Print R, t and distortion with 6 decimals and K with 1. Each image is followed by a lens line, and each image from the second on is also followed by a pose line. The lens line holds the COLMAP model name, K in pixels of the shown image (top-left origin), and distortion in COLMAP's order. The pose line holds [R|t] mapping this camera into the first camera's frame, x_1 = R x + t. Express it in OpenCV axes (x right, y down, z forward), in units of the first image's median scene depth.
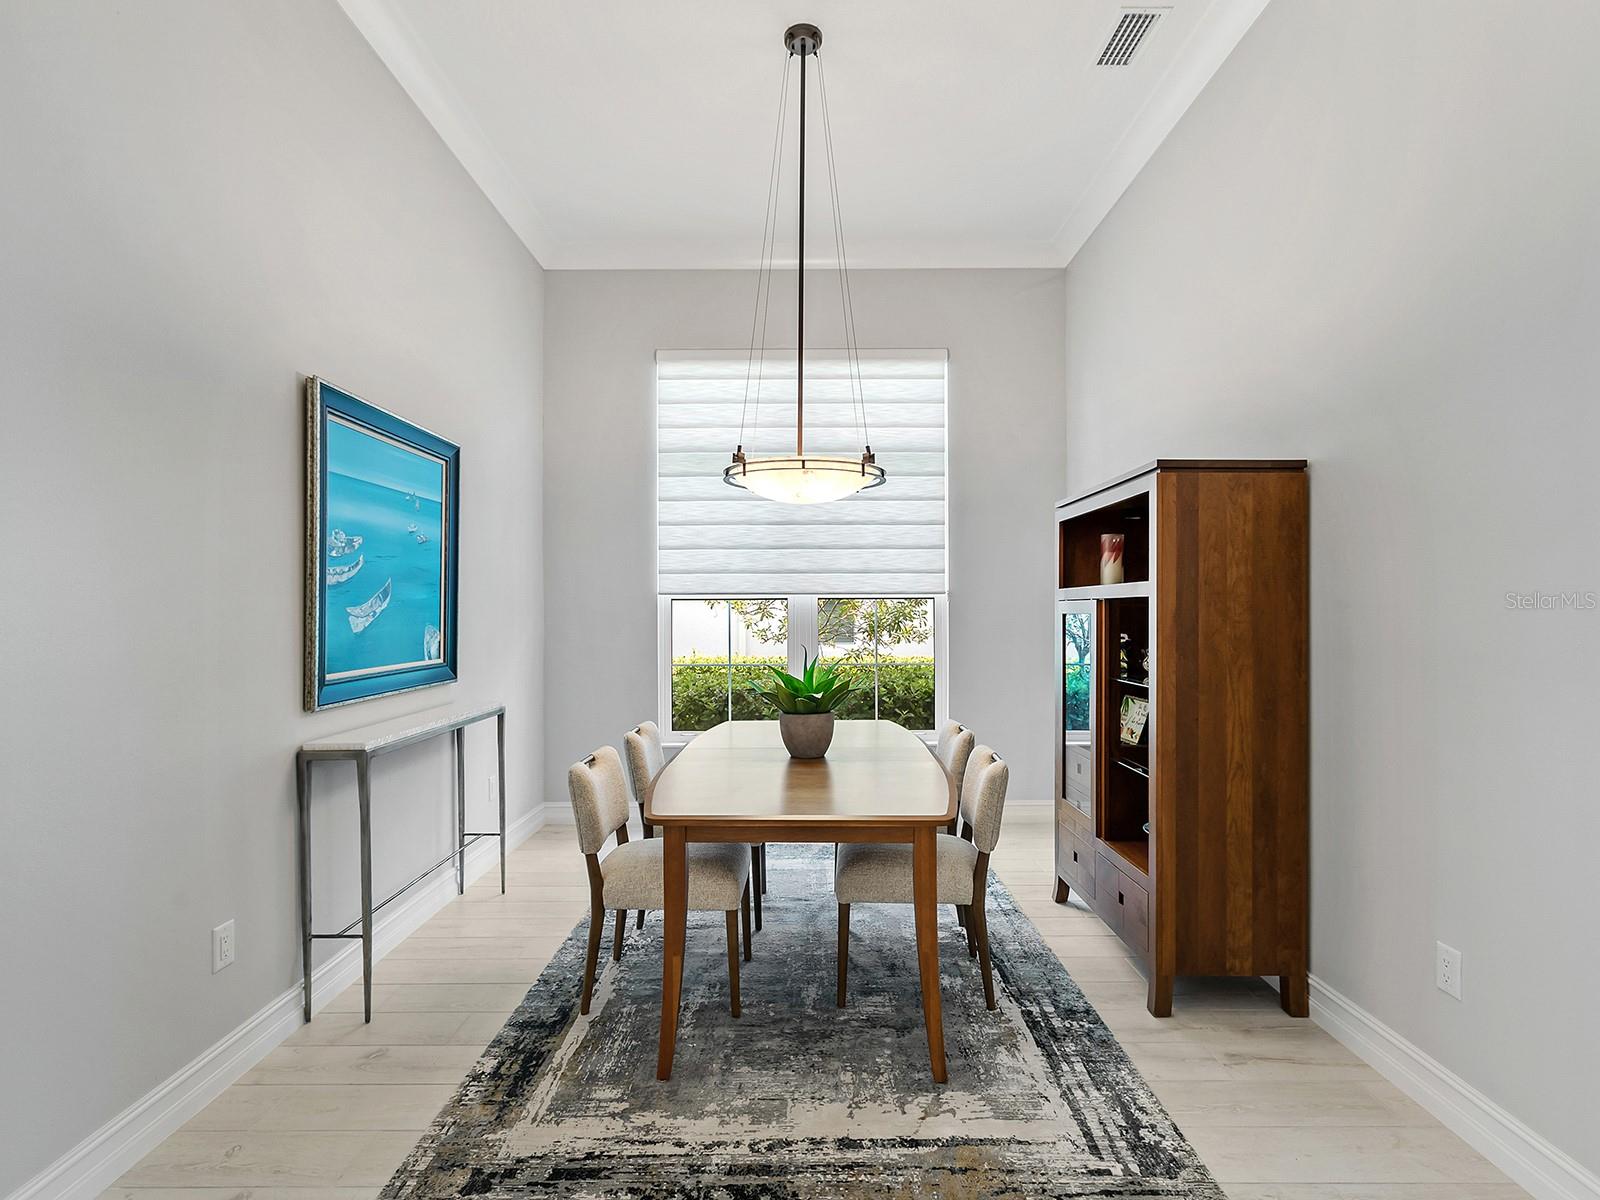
lens RADIAL K [[832.4, 0, 800.0], [0, 832.4, 600.0], [0, 0, 1]] dist [0.000762, -0.000059]
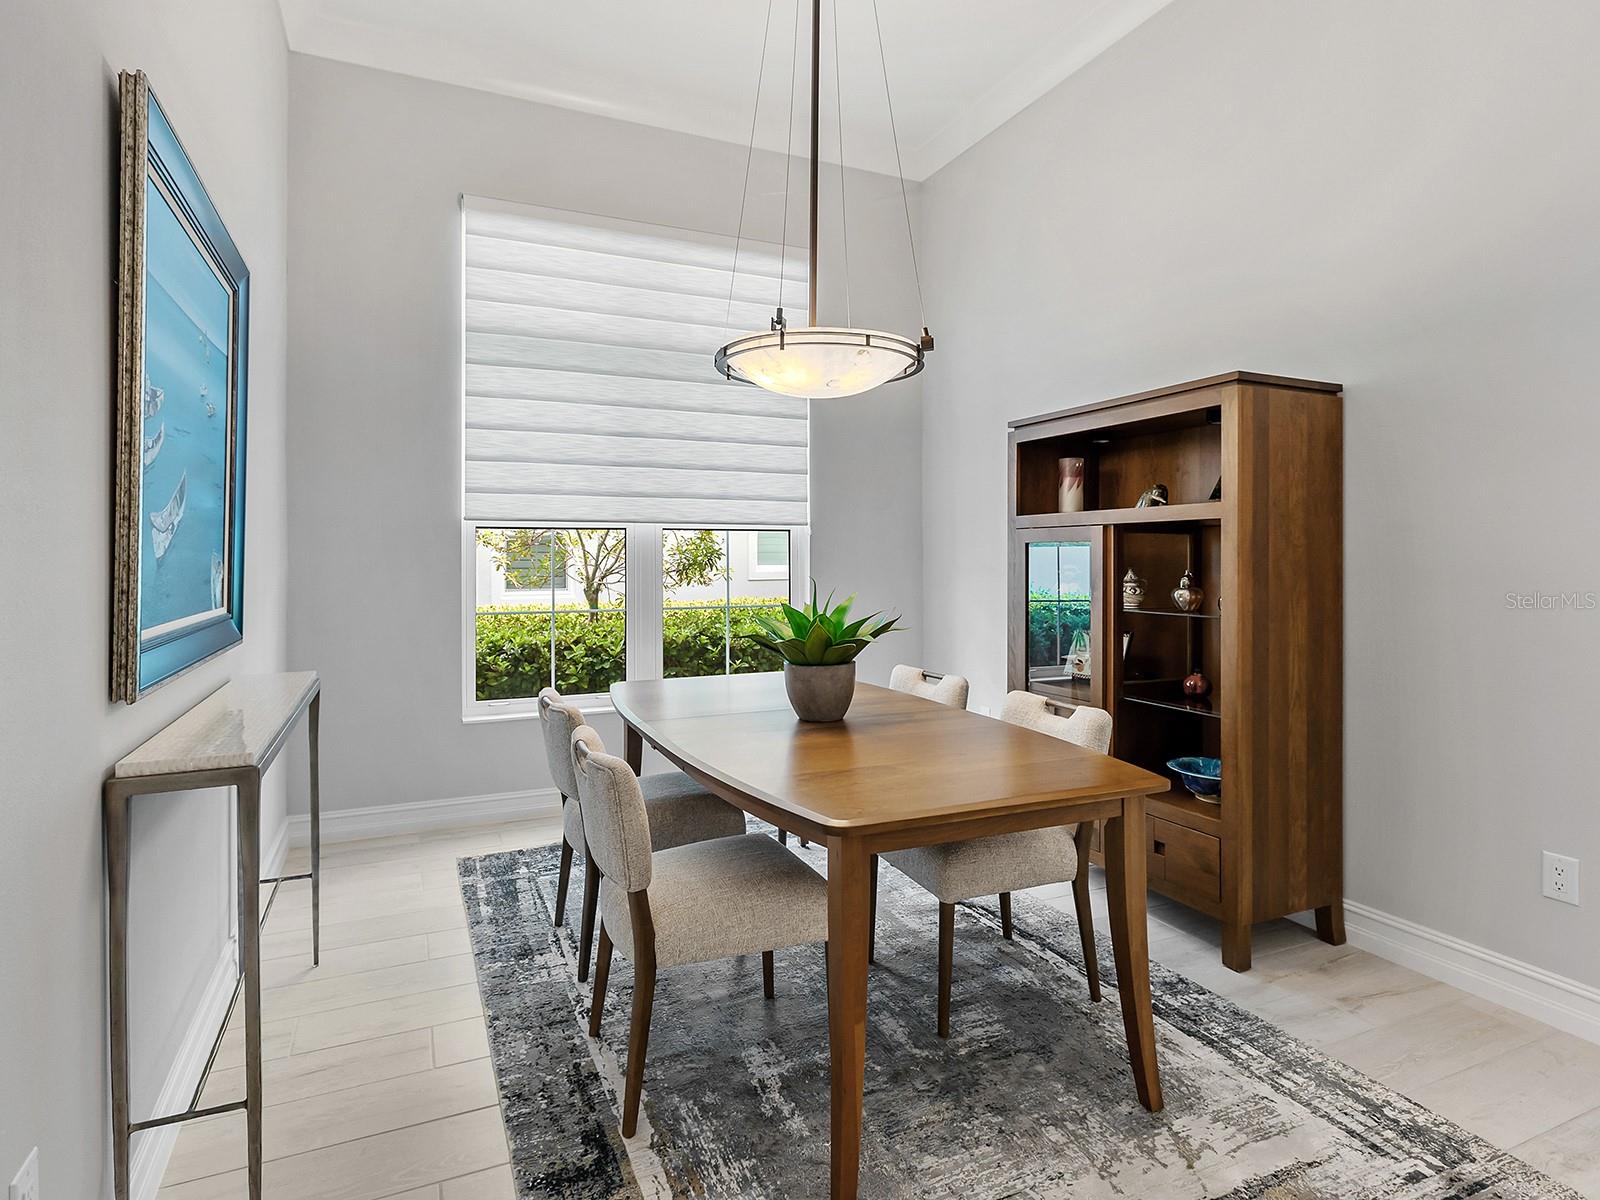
lens RADIAL K [[860.8, 0, 748.5], [0, 860.8, 547.7], [0, 0, 1]] dist [0.004393, -0.003458]
pose [[0.913076, 0.007143, 0.407726, -0.458931], [-0.006076, 0.999974, -0.003911, 0.036062], [-0.407744, 0.001094, 0.913096, 0.344525]]
